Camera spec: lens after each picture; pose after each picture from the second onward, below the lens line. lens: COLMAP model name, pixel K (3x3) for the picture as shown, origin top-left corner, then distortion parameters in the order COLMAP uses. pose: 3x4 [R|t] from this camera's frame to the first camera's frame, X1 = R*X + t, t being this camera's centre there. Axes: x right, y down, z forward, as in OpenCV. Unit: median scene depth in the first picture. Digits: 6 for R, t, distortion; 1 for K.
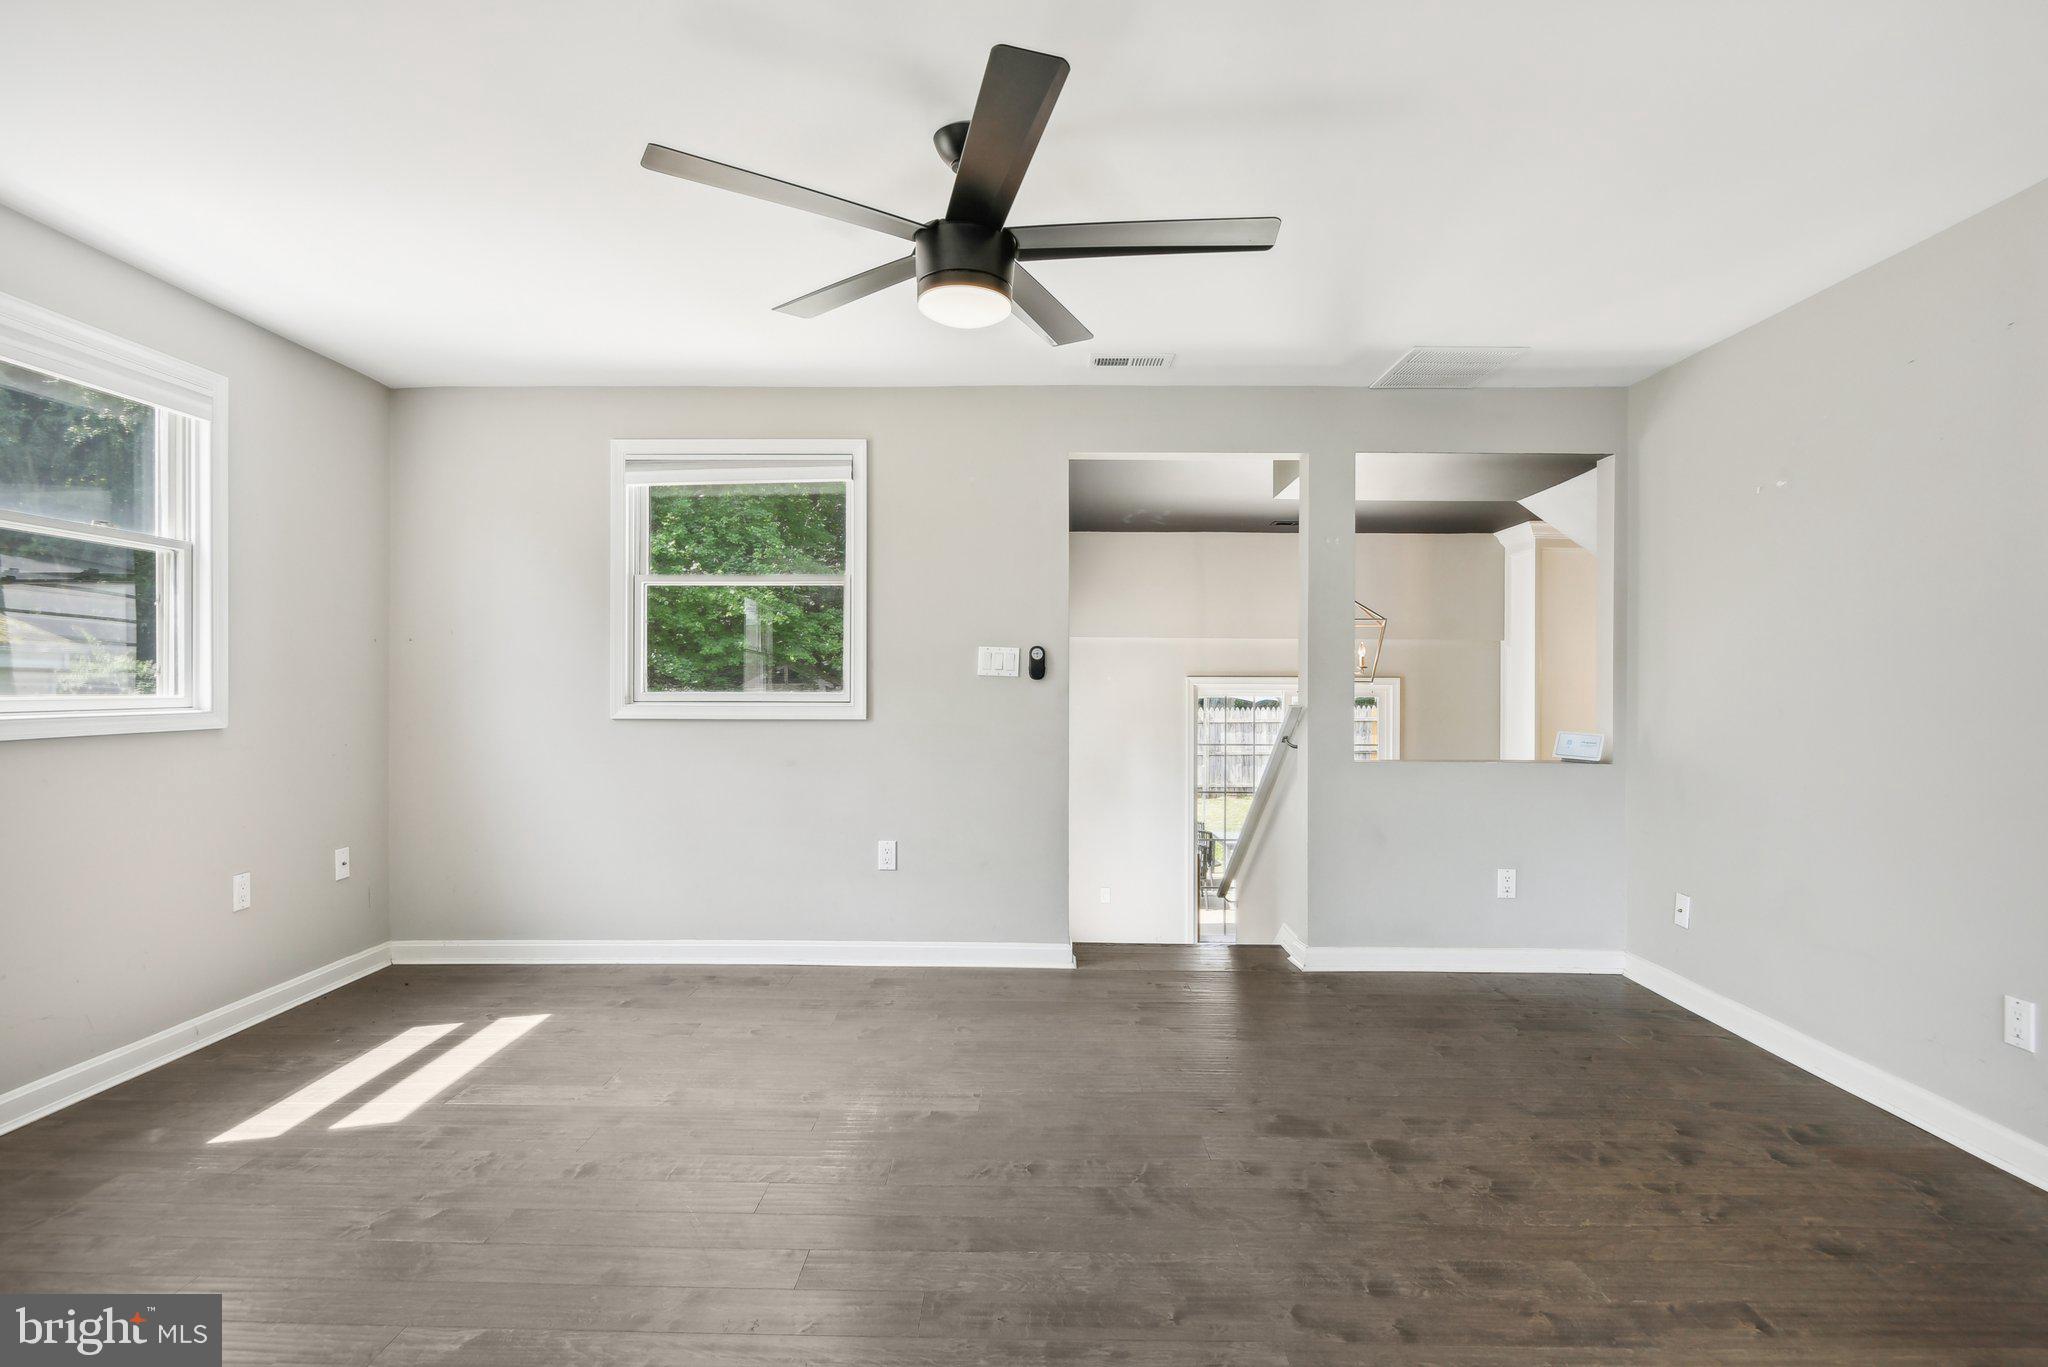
lens RADIAL K [[981.5, 0, 1009.9], [0, 981.5, 682.3], [0, 0, 1]] dist [-0.005569, -0.007147]
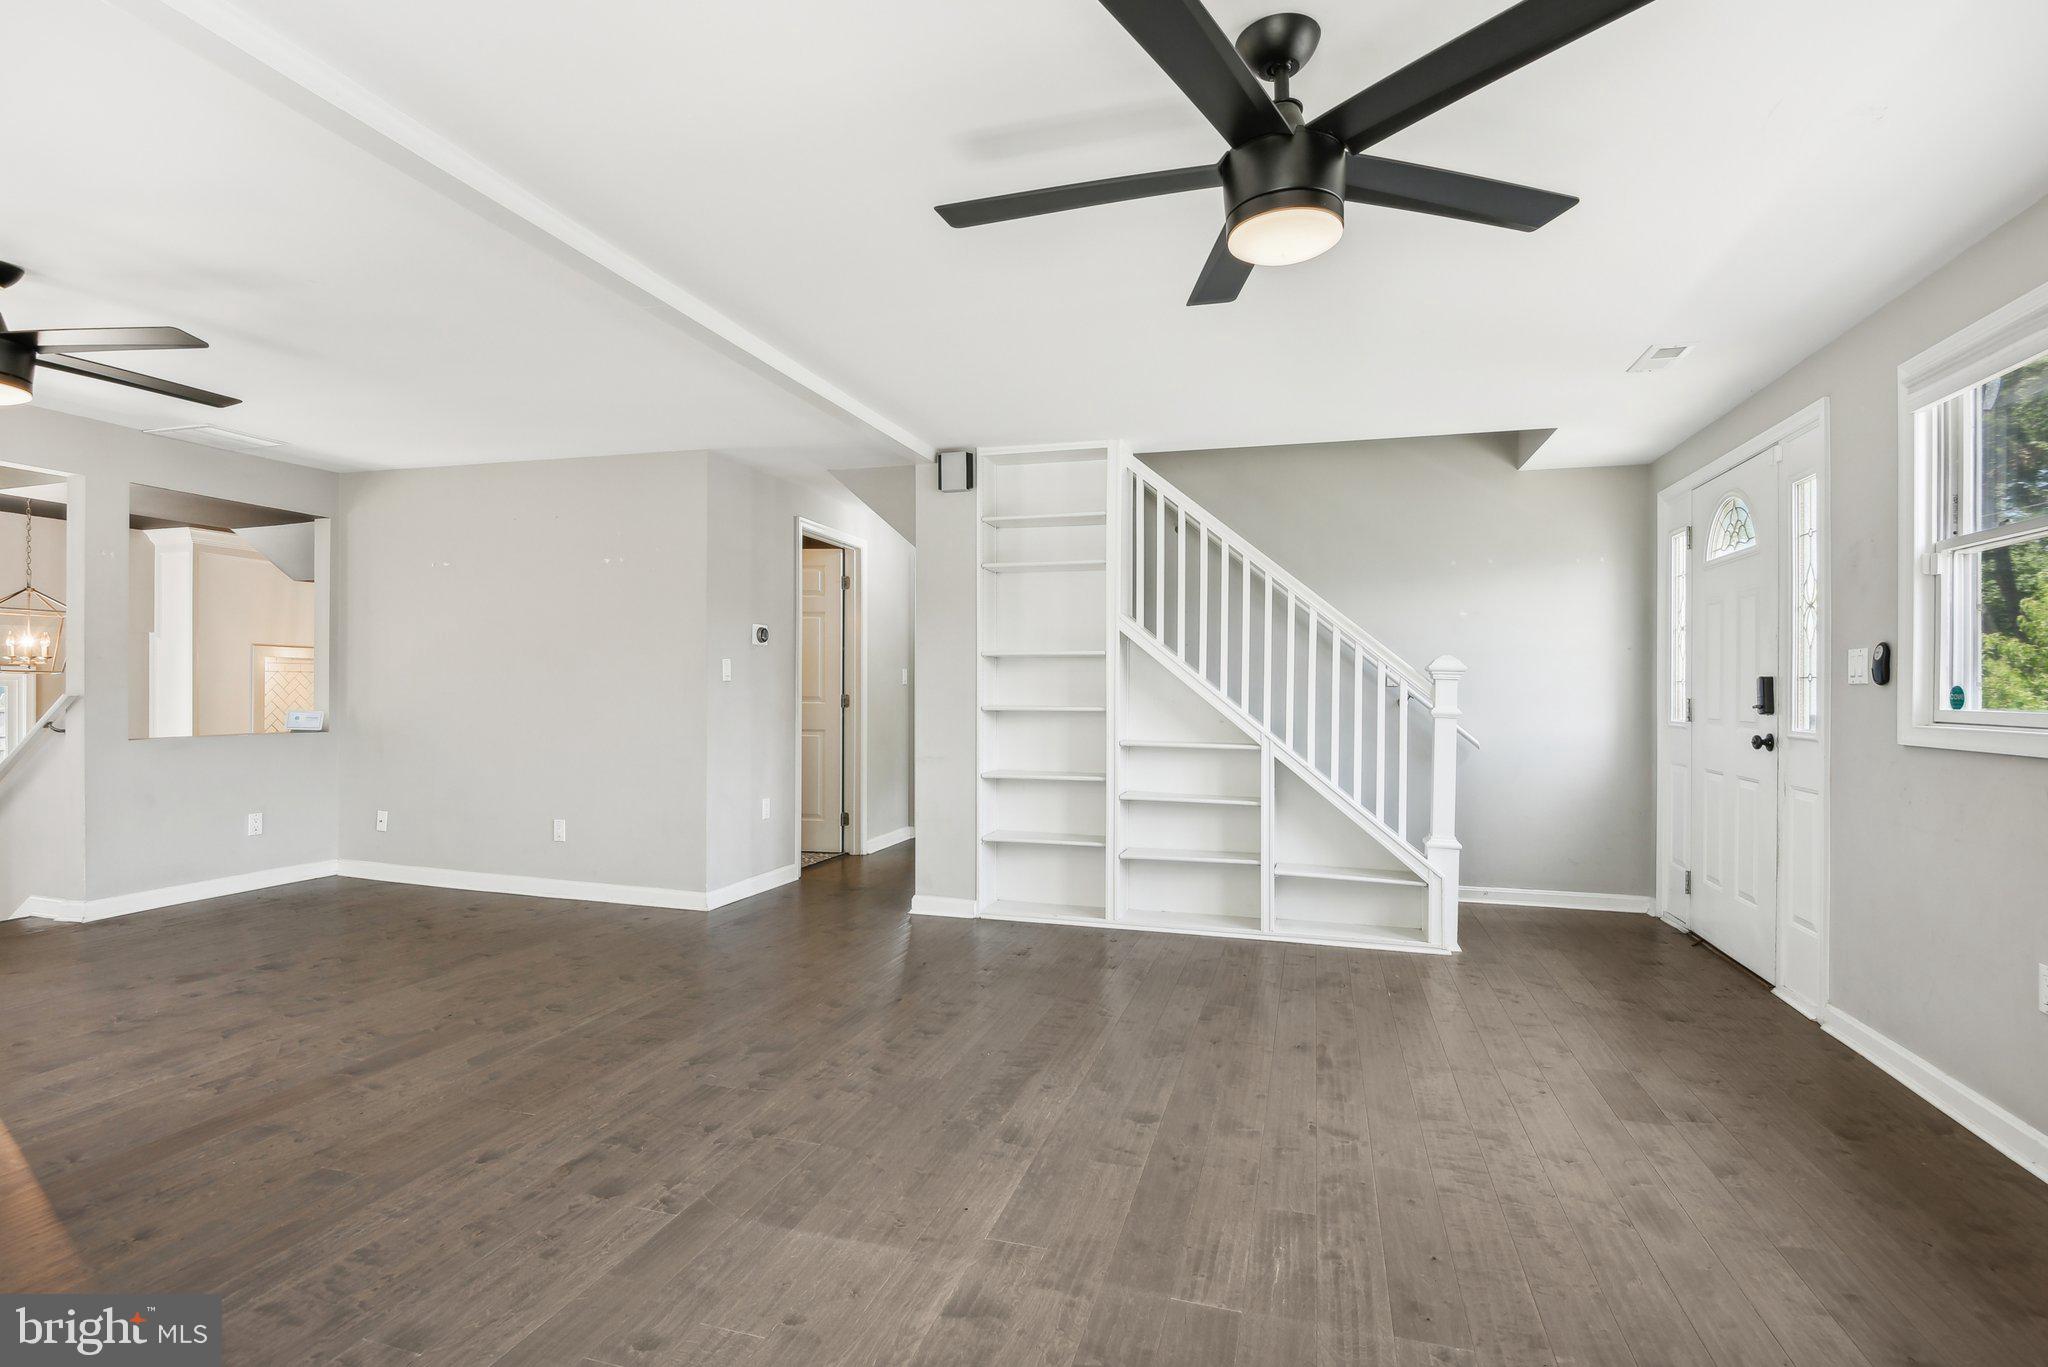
lens RADIAL K [[981.5, 0, 1011.4], [0, 981.5, 699.5], [0, 0, 1]] dist [-0.005569, -0.007147]
pose [[0.279694, -0.019795, 0.959885, -0.529337], [-0.011421, 0.999648, 0.023943, -0.011714], [-0.960021, -0.017660, 0.279369, -0.408262]]
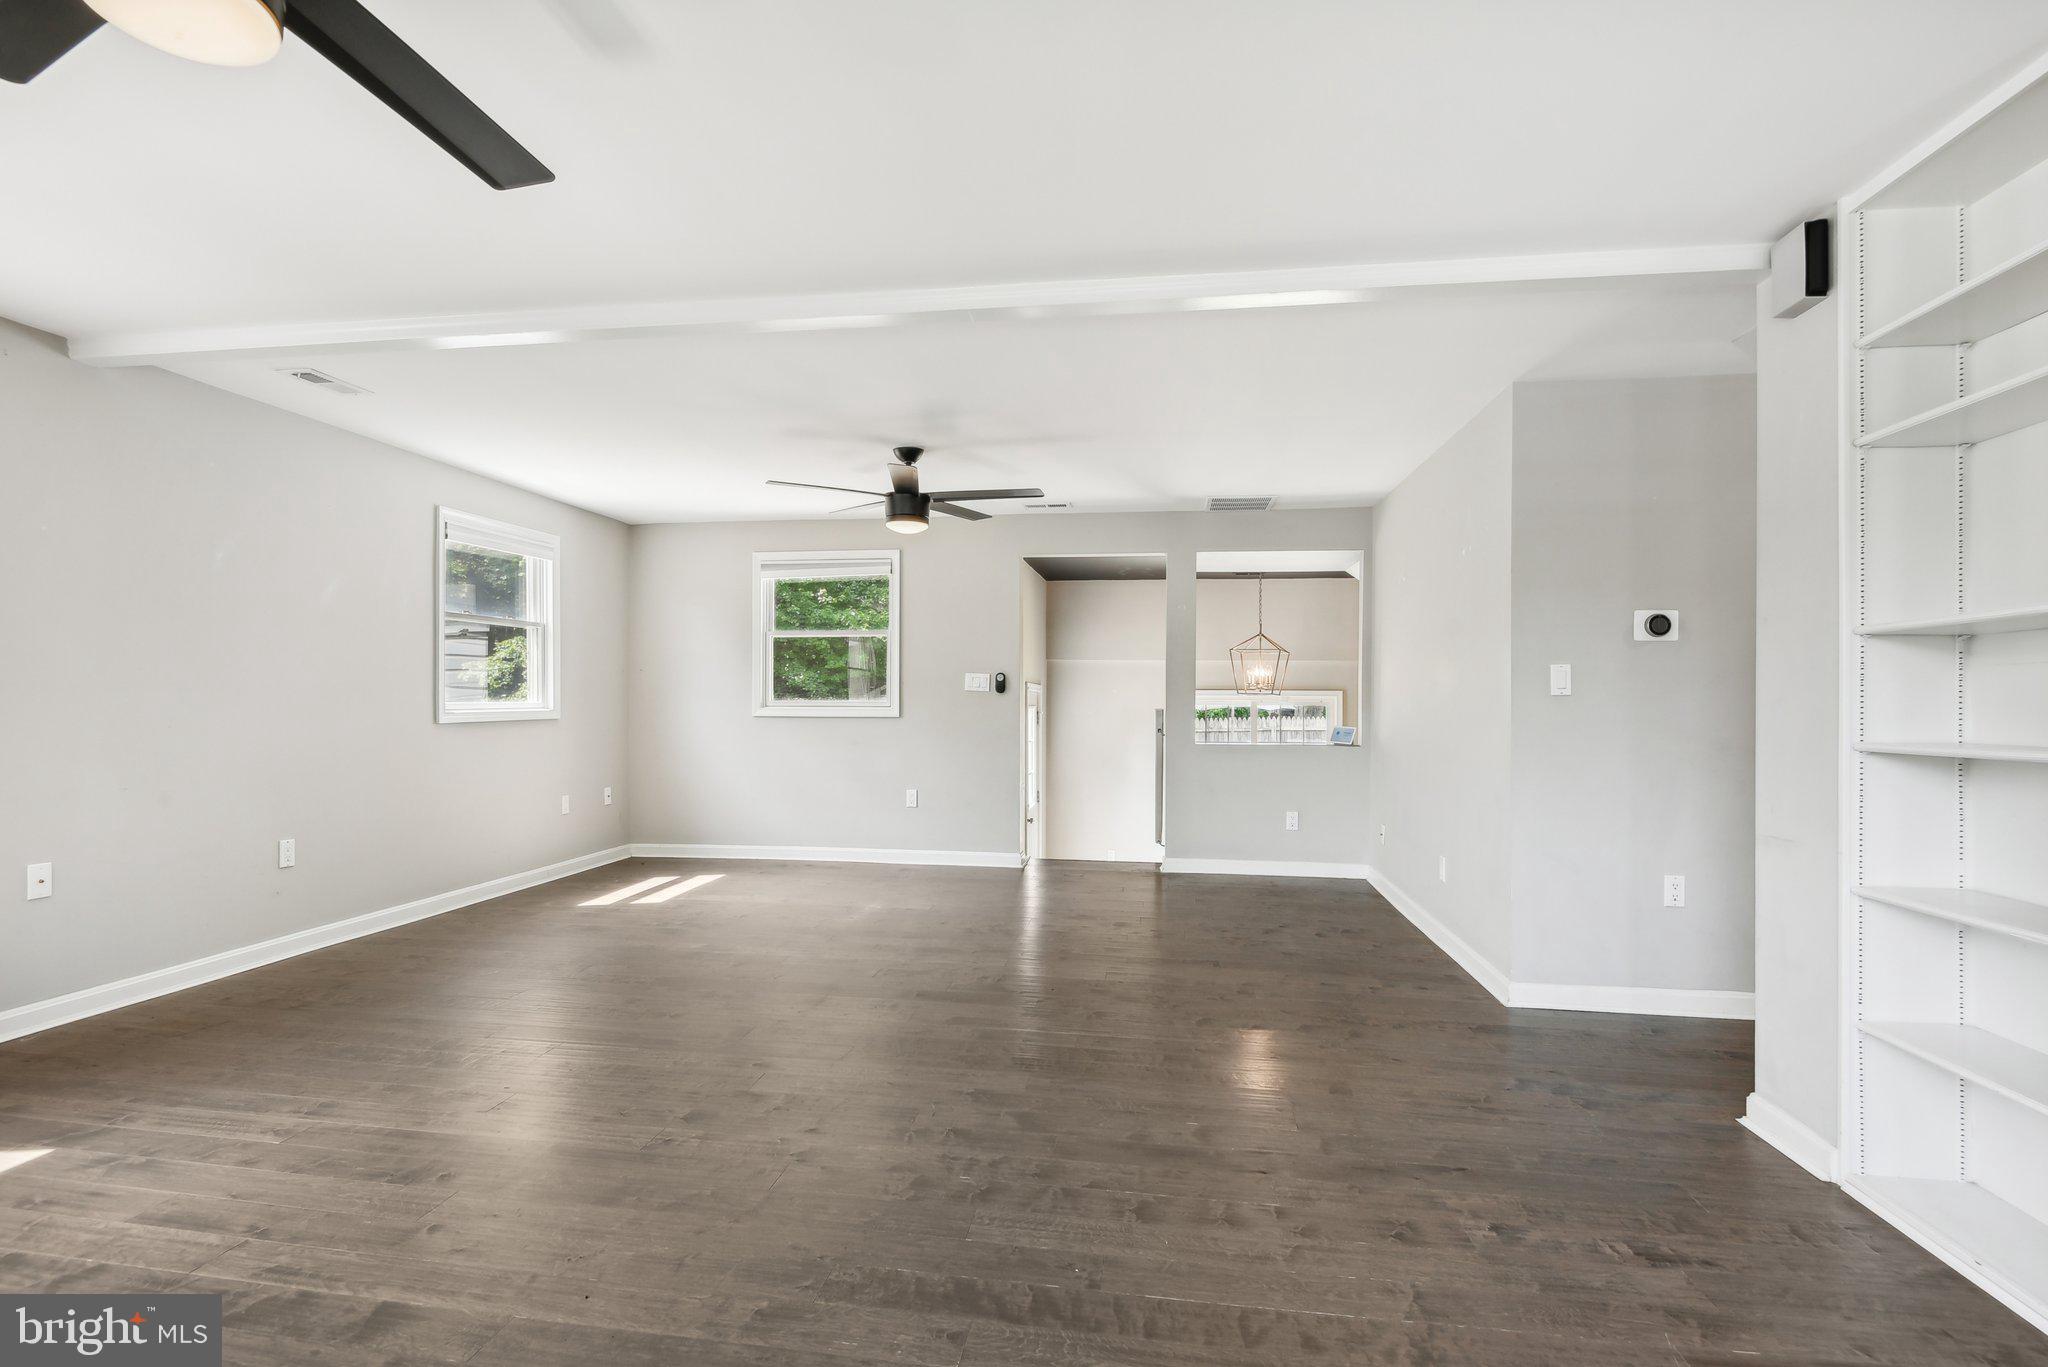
lens RADIAL K [[981.5, 0, 1015.0], [0, 981.5, 689.5], [0, 0, 1]] dist [-0.005569, -0.007147]
pose [[0.992463, -0.002207, -0.122525, 0.275484], [0.001991, 0.999996, -0.001883, -0.005647], [0.122528, 0.001624, 0.992464, -0.689185]]
